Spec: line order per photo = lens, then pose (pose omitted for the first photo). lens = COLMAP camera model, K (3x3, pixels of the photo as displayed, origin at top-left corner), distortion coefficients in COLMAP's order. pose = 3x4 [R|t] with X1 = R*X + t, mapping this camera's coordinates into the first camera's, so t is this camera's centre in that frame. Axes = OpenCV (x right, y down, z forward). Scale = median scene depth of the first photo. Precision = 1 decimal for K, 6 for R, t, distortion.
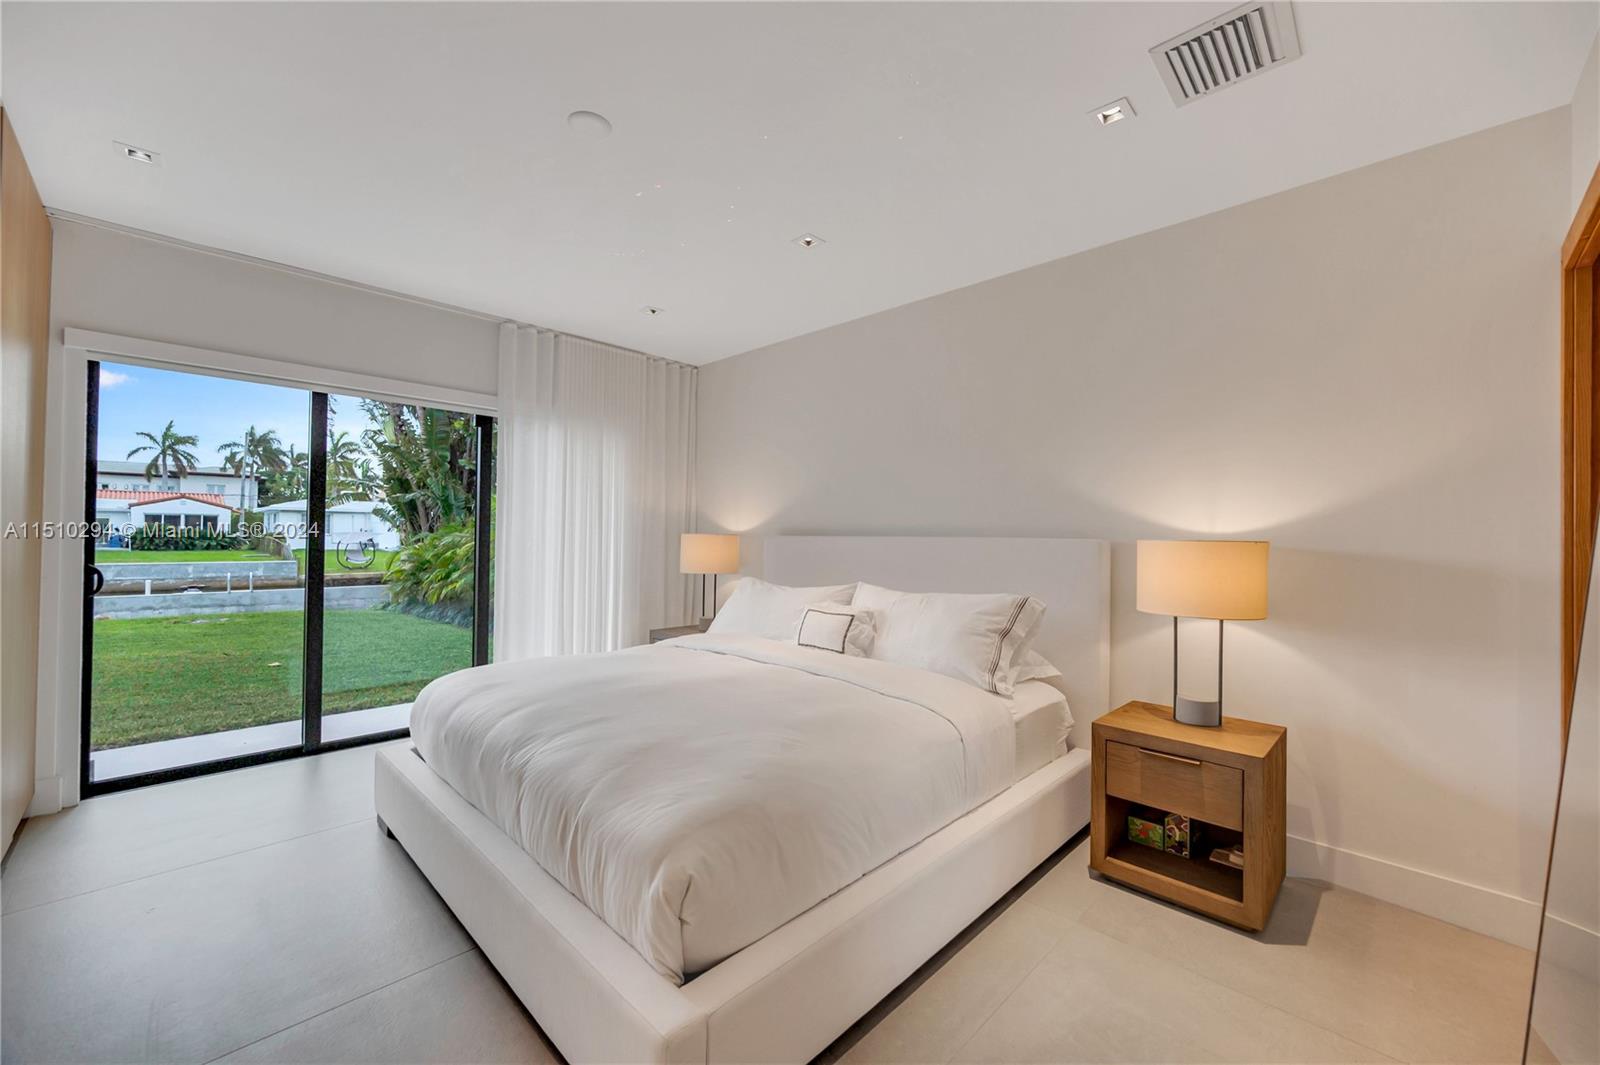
lens RADIAL K [[630.1, 0, 803.3], [0, 630.1, 531.8], [0, 0, 1]] dist [-0.001046, 0.000044]
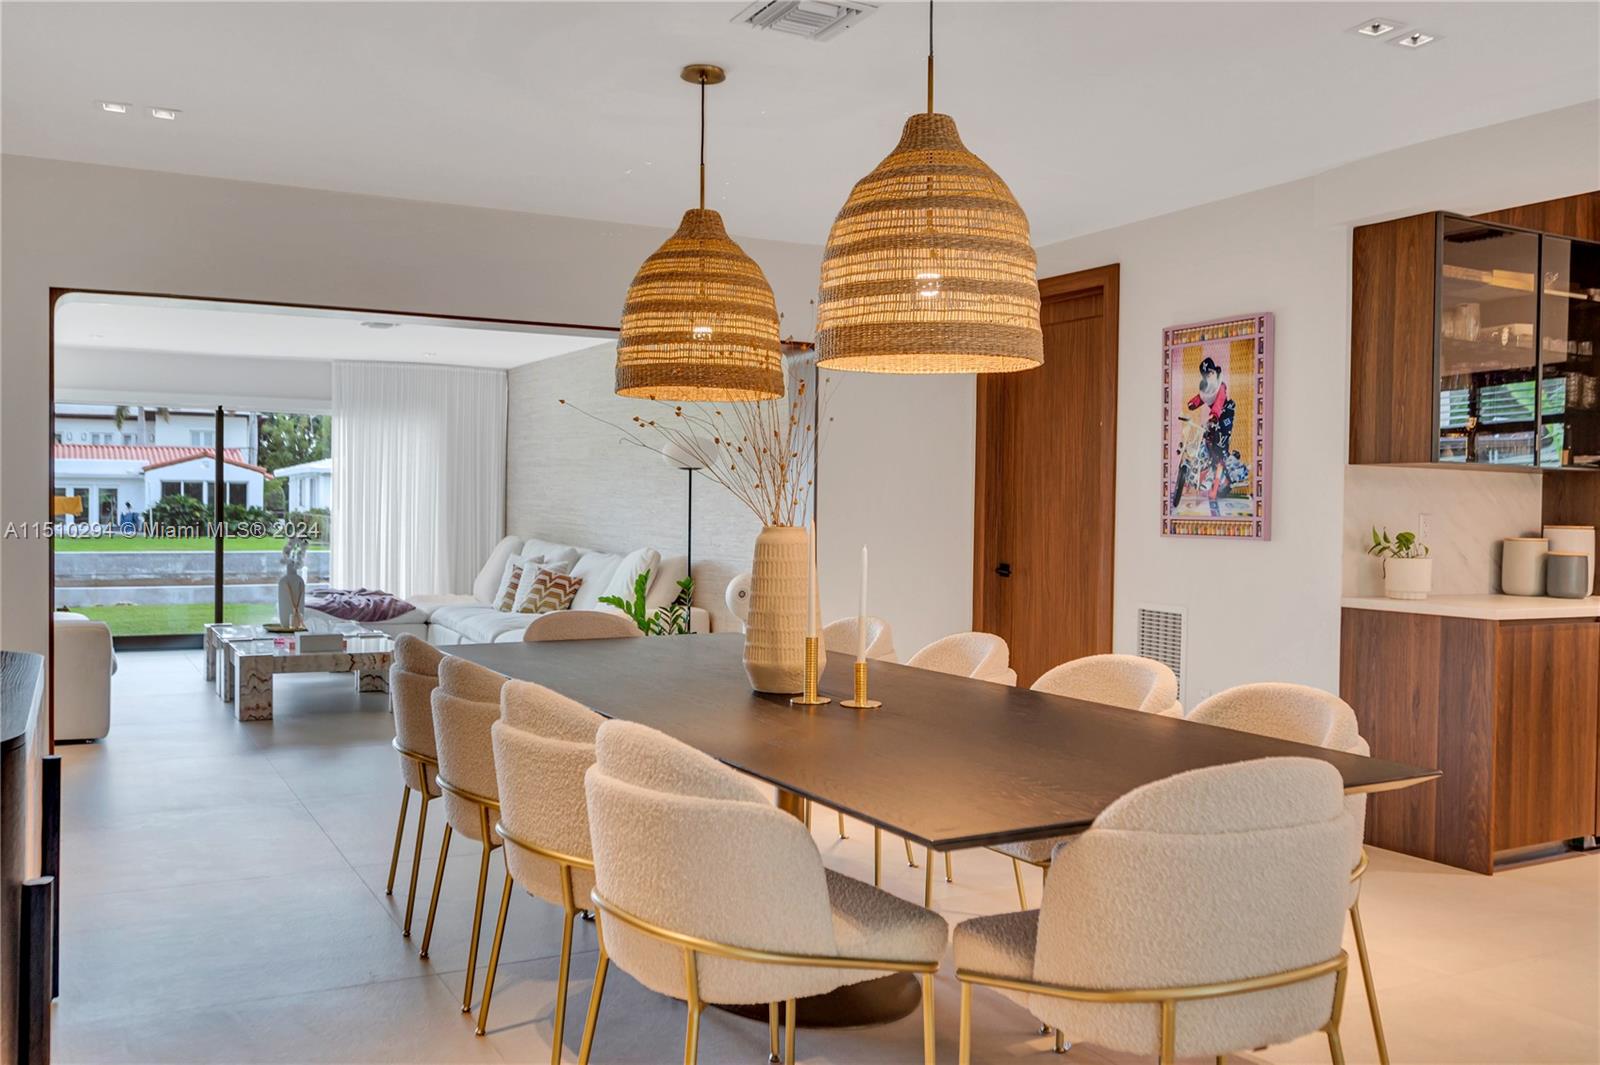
lens RADIAL K [[1385.6, 0, 805.2], [0, 1385.6, 528.8], [0, 0, 1]] dist [-0.003164, -0.003281]
pose [[0.953816, 0.002532, -0.300380, 0.051300], [0.002840, 0.999844, 0.017446, -0.001697], [0.300377, -0.017493, 0.953660, -0.195298]]
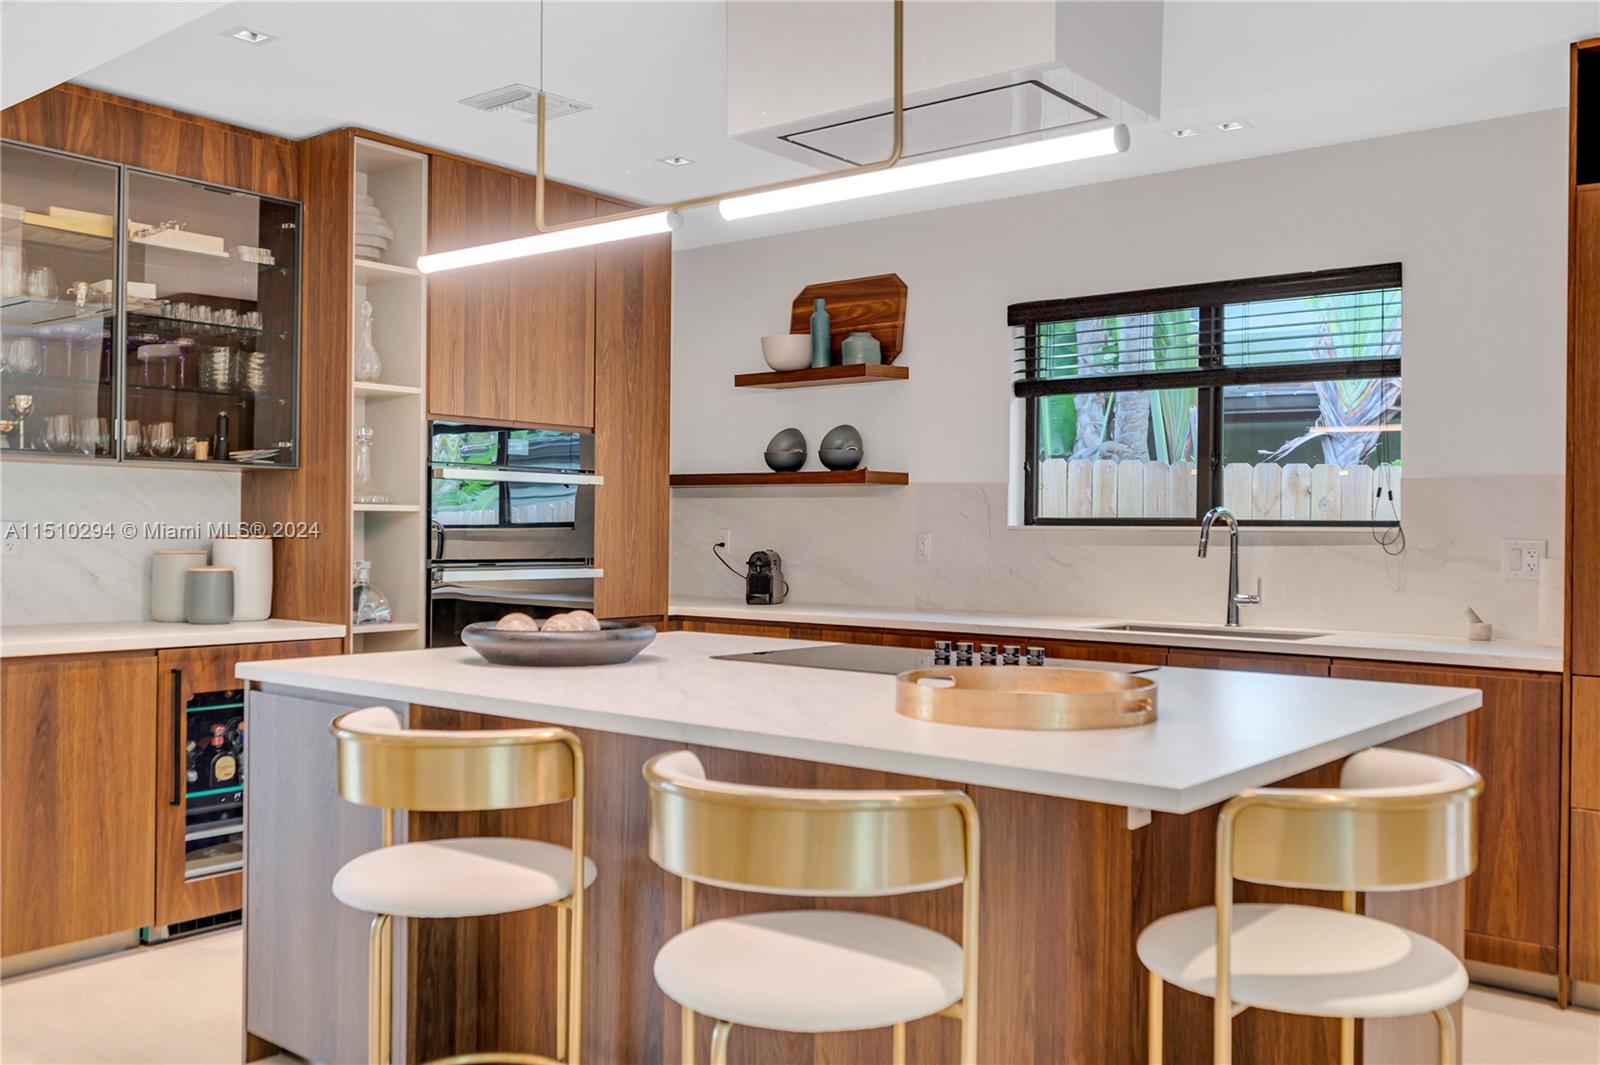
lens RADIAL K [[1385.6, 0, 805.2], [0, 1385.6, 528.8], [0, 0, 1]] dist [-0.003164, -0.003281]
pose [[0.995681, -0.005563, 0.092669, 0.112568], [0.004948, 0.999964, 0.006868, -0.000545], [-0.092704, -0.006380, 0.995673, -0.161281]]
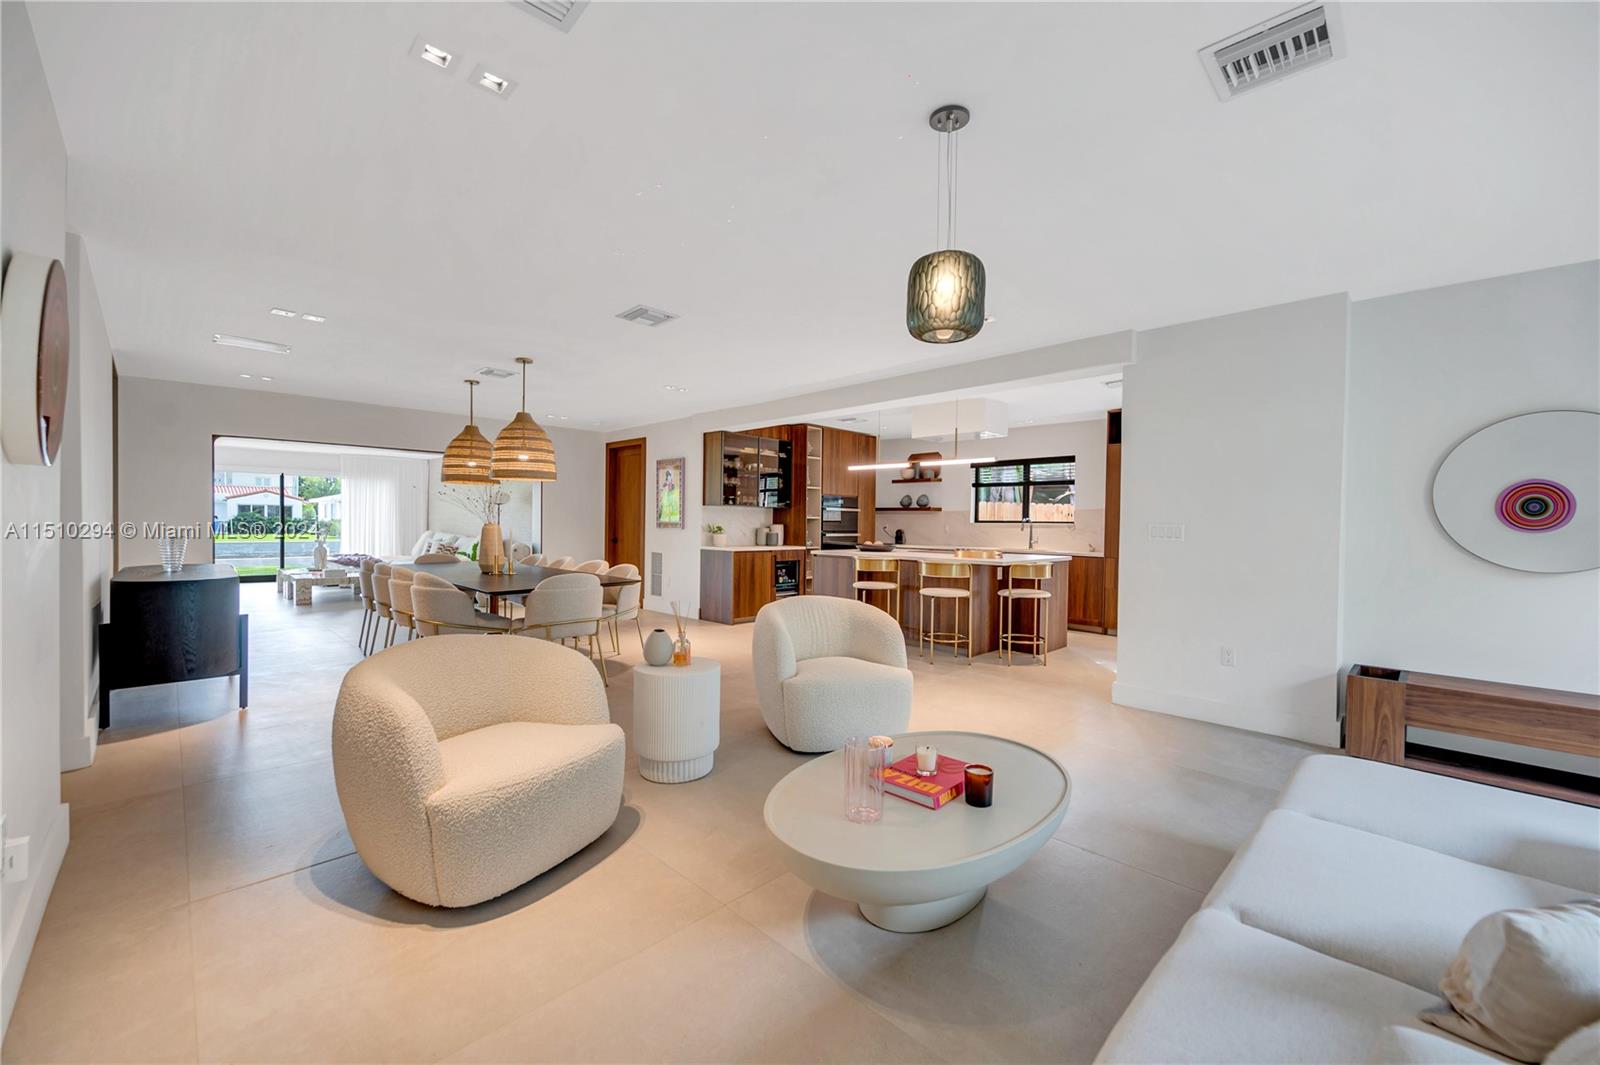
lens RADIAL K [[630.1, 0, 803.3], [0, 630.1, 531.8], [0, 0, 1]] dist [-0.001046, 0.000044]
pose [[0.999985, -0.001002, -0.005409, 0.089076], [0.001124, 0.999745, 0.022537, -0.001569], [0.005385, -0.022543, 0.999731, -0.244221]]
